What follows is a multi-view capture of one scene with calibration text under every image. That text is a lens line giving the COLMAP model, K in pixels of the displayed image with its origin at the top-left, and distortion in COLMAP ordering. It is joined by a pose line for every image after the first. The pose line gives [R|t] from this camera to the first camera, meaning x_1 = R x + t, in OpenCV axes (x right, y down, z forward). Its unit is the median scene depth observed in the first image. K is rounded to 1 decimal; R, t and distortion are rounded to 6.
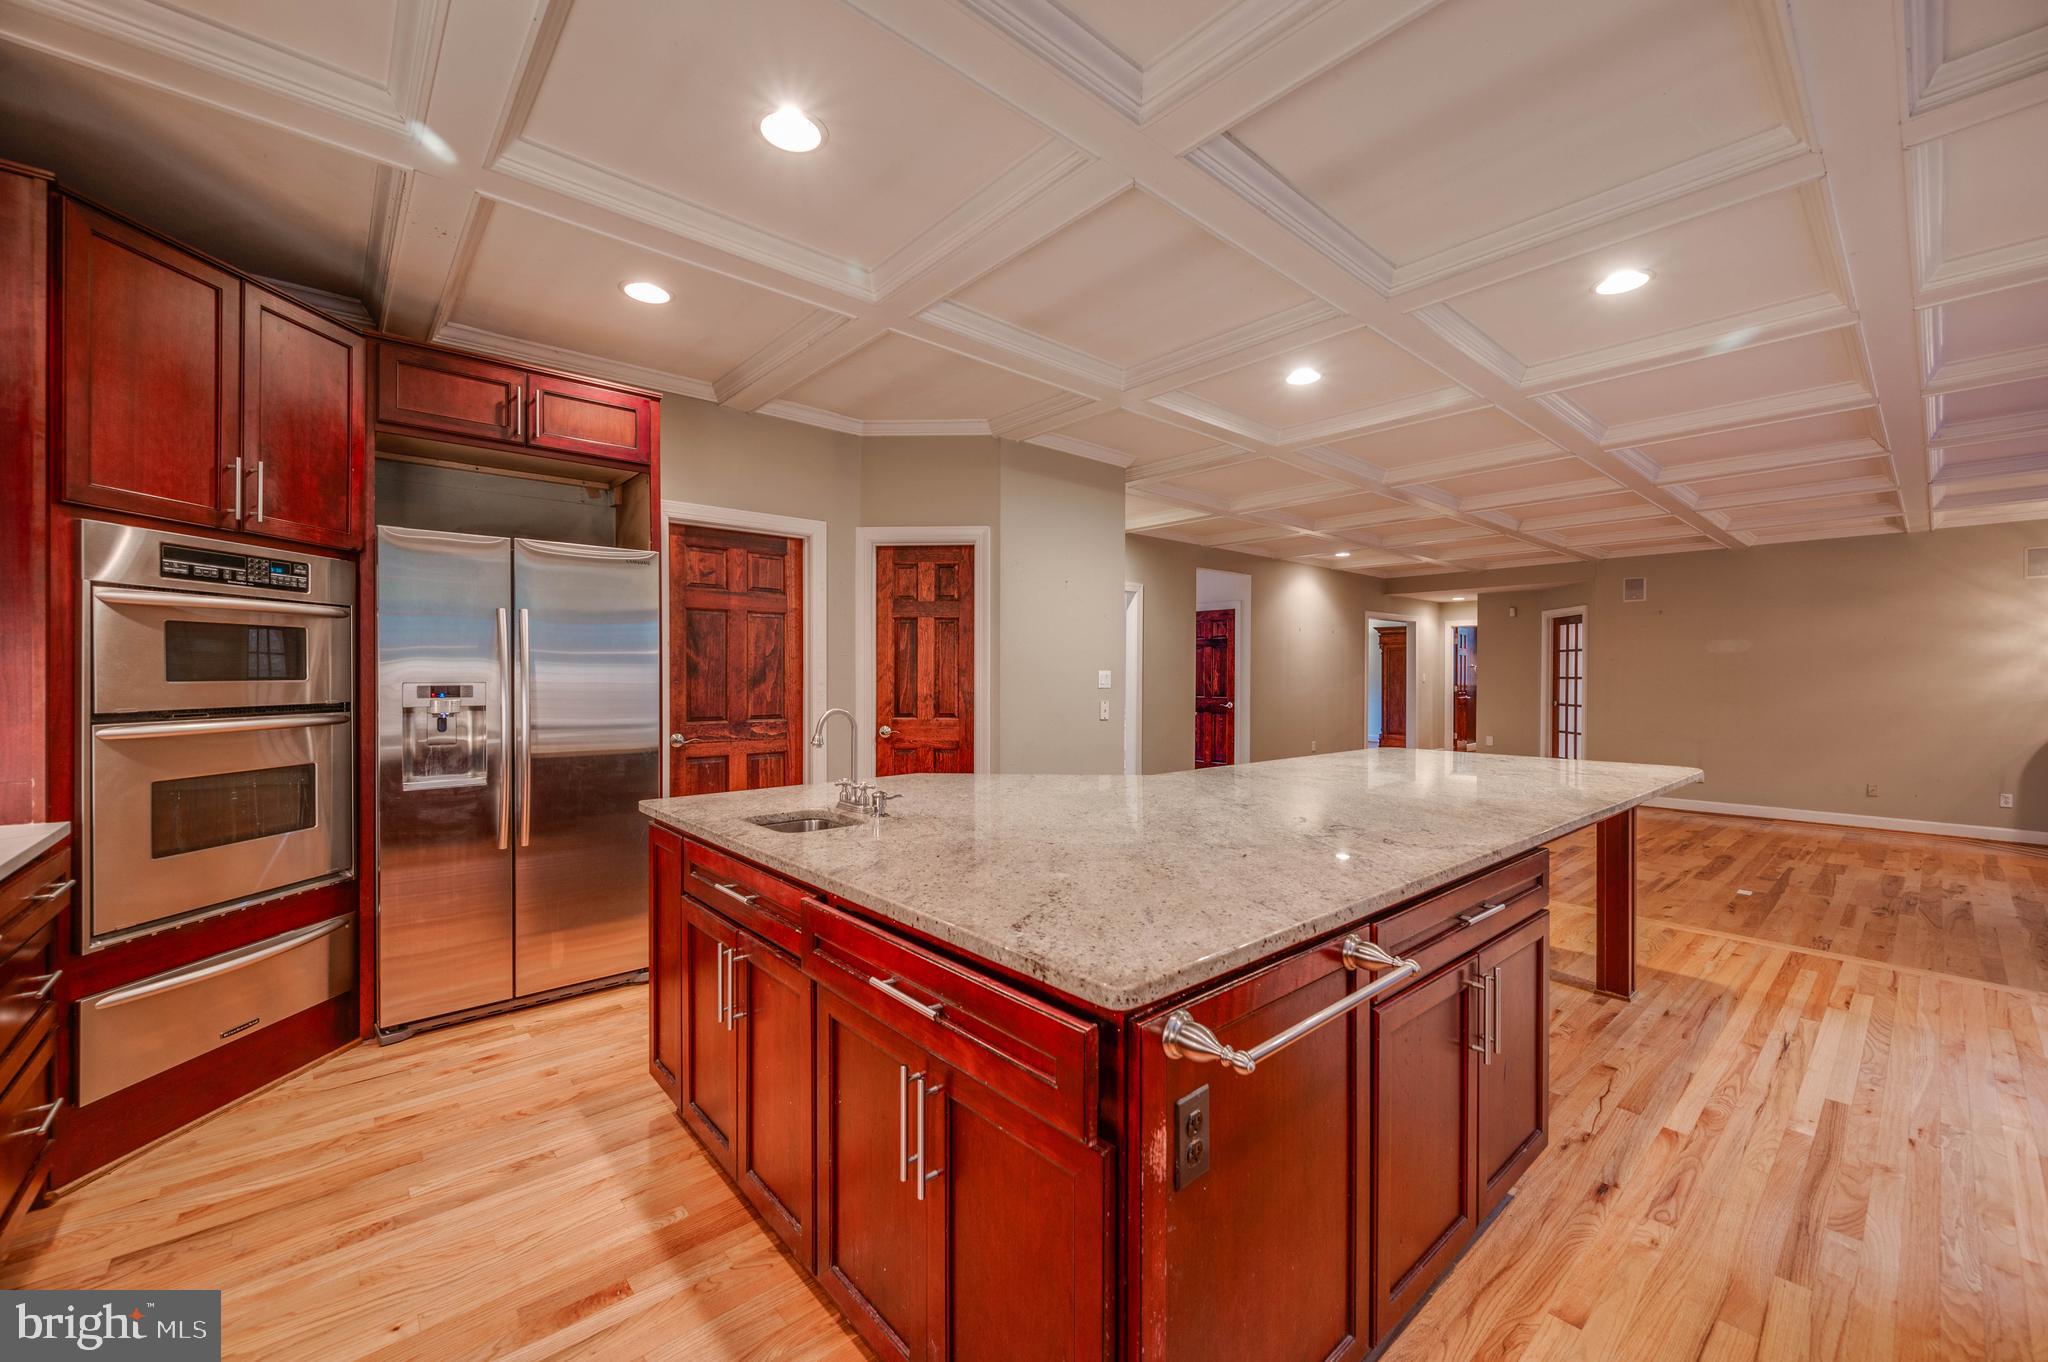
lens RADIAL K [[918.7, 0, 1055.2], [0, 918.7, 676.4], [0, 0, 1]] dist [-0.000366, -0.000331]
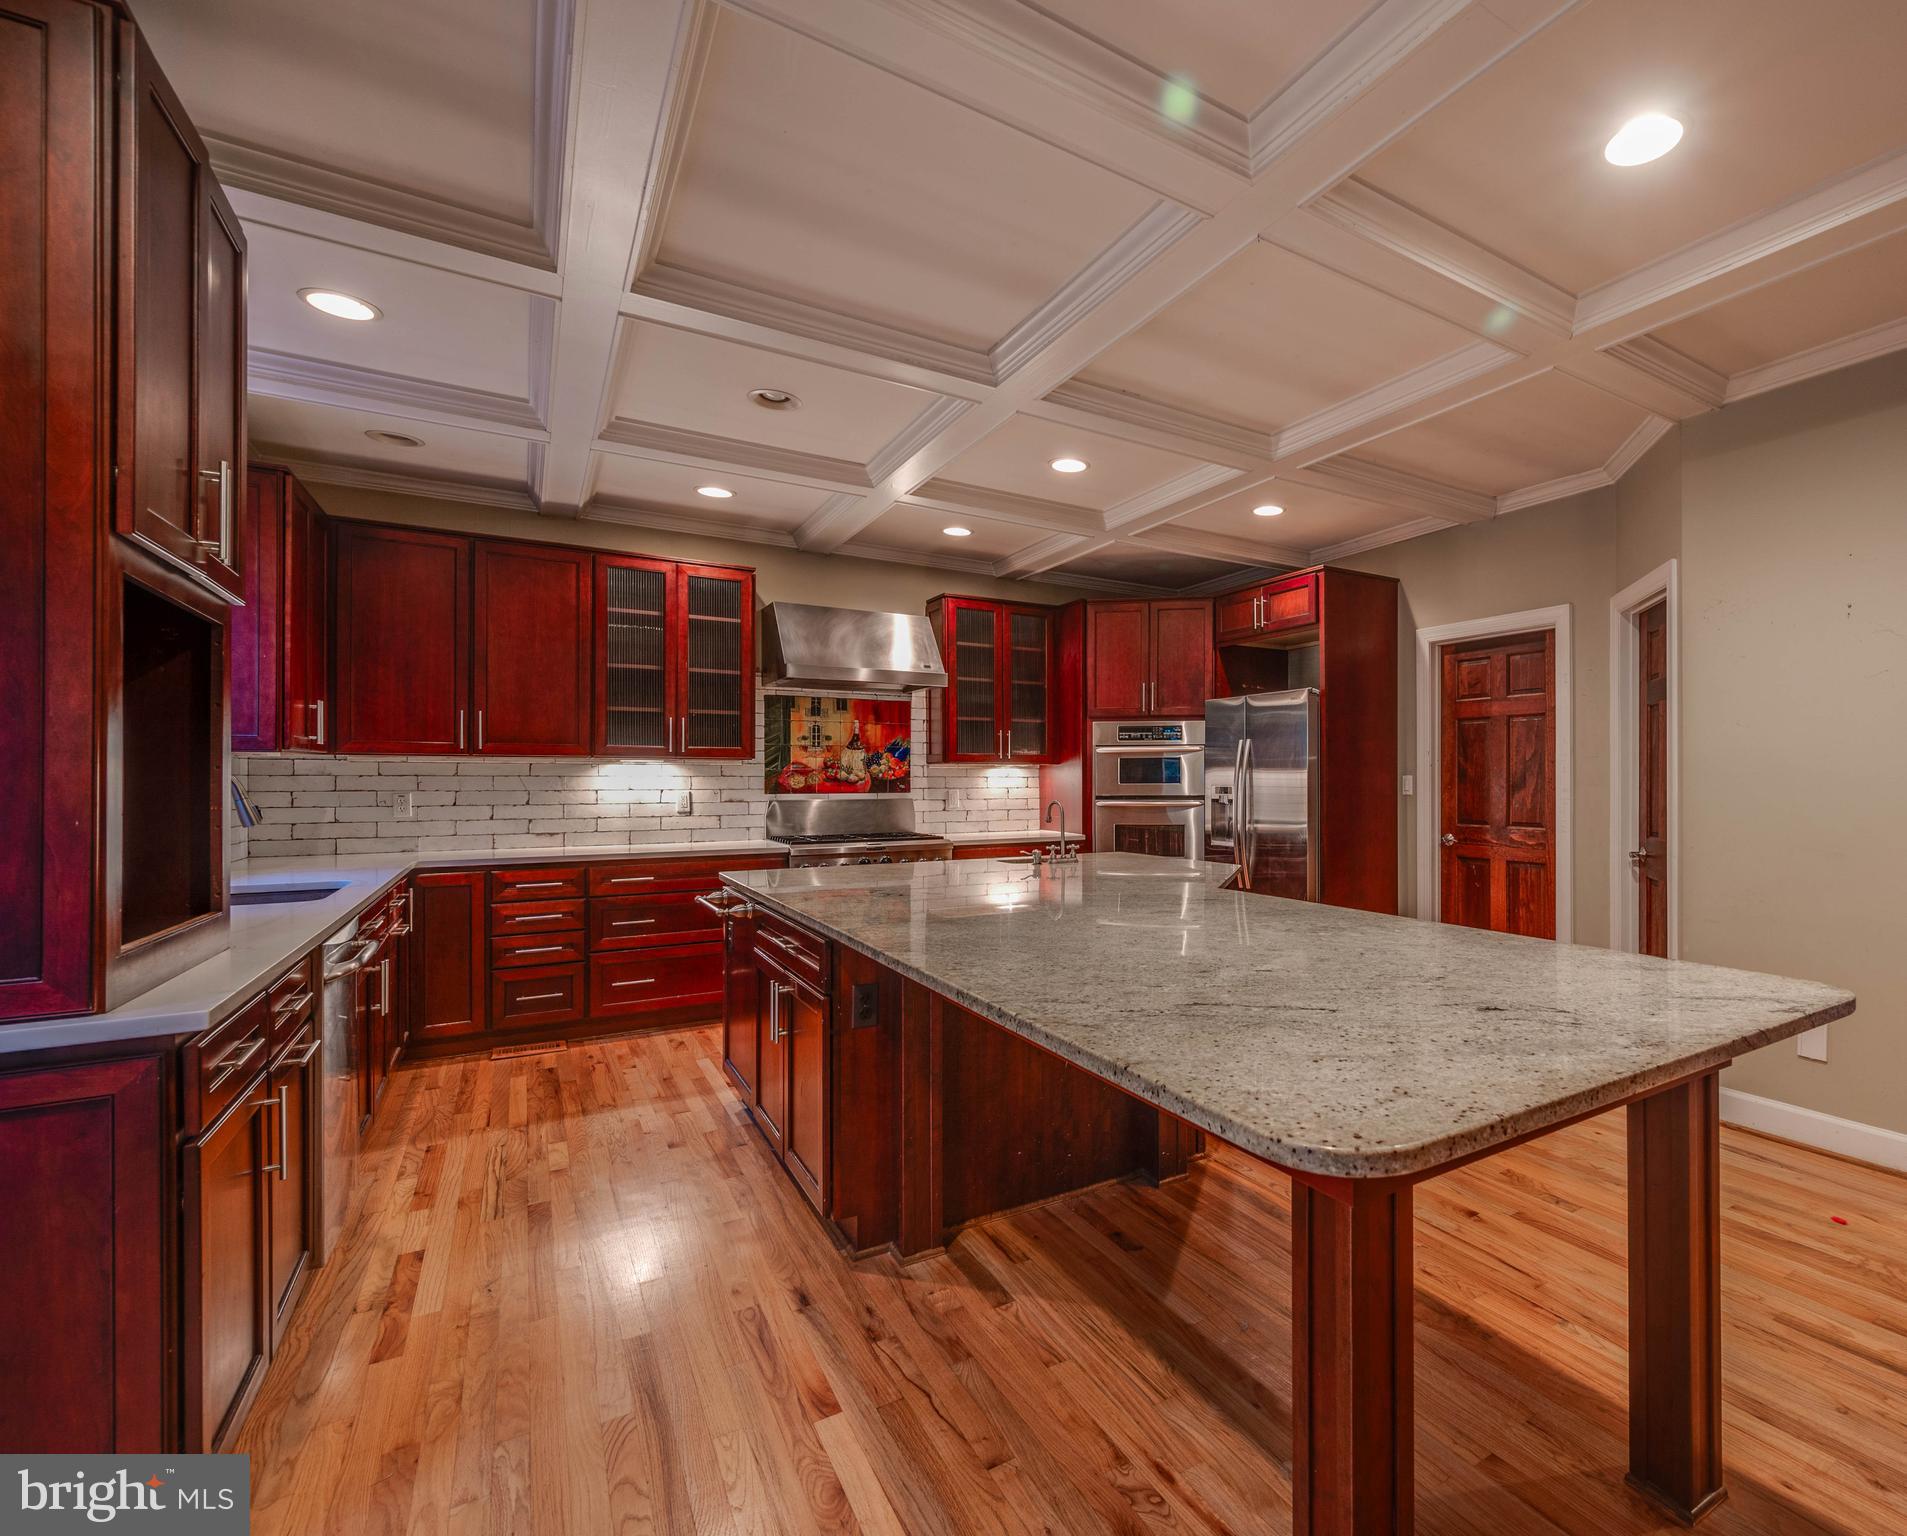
lens RADIAL K [[831.0, 0, 952.4], [0, 831.0, 775.2], [0, 0, 1]] dist [-0.000442, 0.000090]
pose [[-0.321296, -0.003534, -0.946972, 0.977354], [0.002232, 0.999987, -0.004489, -0.006323], [0.946976, -0.003556, -0.321284, 1.007048]]
